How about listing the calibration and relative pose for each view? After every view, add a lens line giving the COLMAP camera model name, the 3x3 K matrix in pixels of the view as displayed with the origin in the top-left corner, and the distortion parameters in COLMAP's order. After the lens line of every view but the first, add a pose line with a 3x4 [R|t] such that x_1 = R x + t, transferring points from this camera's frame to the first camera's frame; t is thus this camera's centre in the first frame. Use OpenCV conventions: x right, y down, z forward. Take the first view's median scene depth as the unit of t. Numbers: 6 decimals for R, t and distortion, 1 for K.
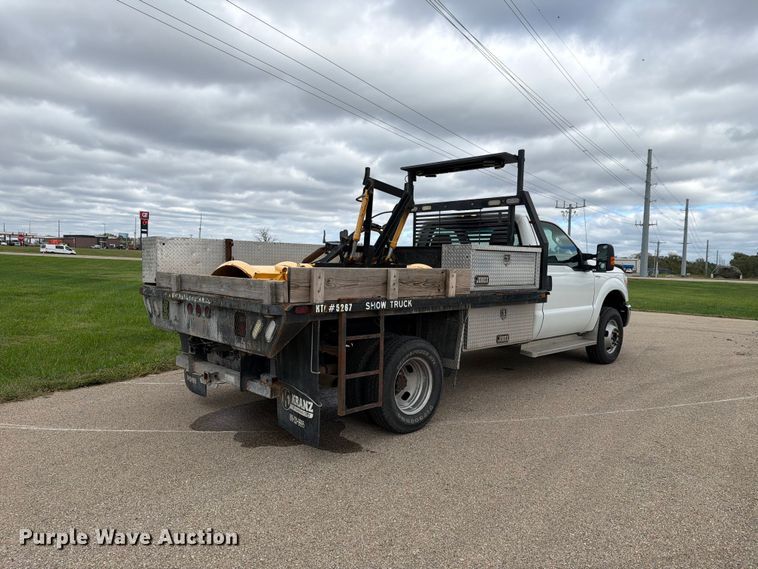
lens RADIAL K [[571.4, 0, 379.0], [0, 571.4, 284.5], [0, 0, 1]] dist [0.011557, -0.000807]
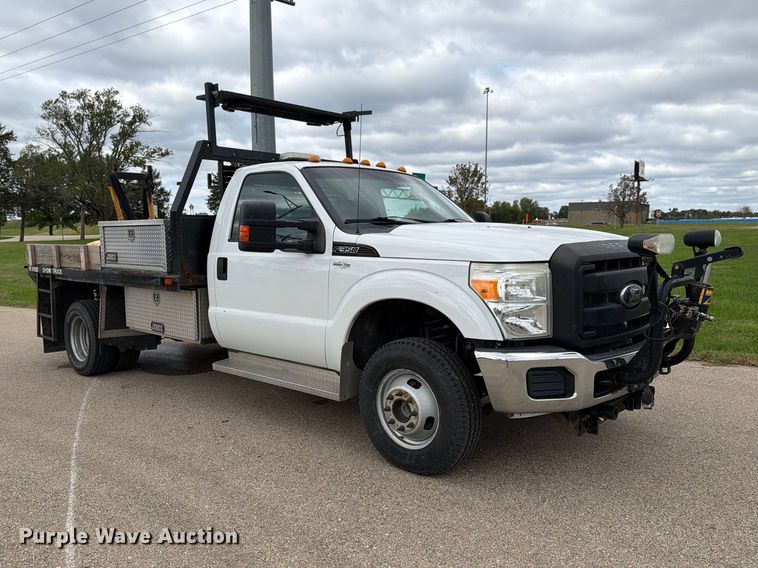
lens RADIAL K [[639.3, 0, 379.0], [0, 639.3, 284.0], [0, 0, 1]] dist [0.028986, -0.086221]
pose [[-0.020928, 0.059409, -0.998014, 0.118735], [-0.027788, 0.997813, 0.059980, -0.003970], [0.999395, 0.028988, -0.019231, 0.135471]]
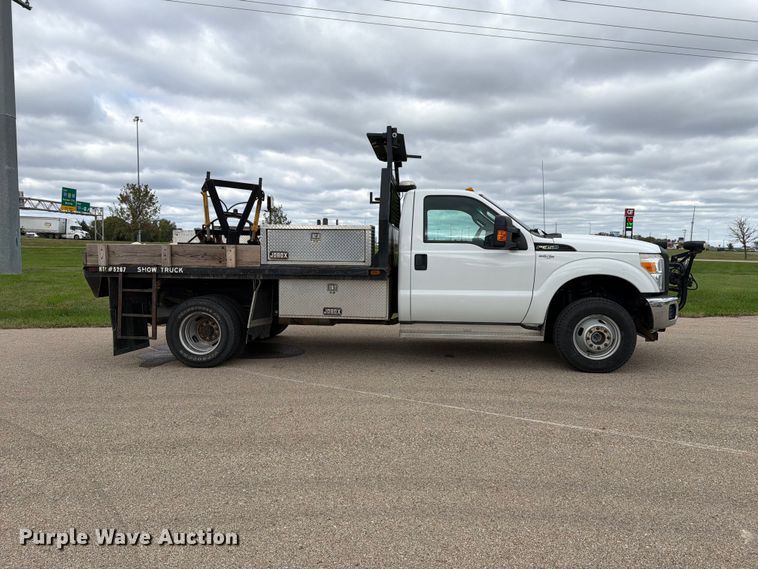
lens RADIAL K [[559.7, 0, 379.0], [0, 559.7, 284.5], [0, 0, 1]] dist [0.093689, -0.147744]
pose [[0.613154, 0.028960, -0.789432, 0.110490], [-0.027576, 0.999503, 0.015249, 0.002658], [0.789482, 0.012419, 0.613648, 0.042654]]
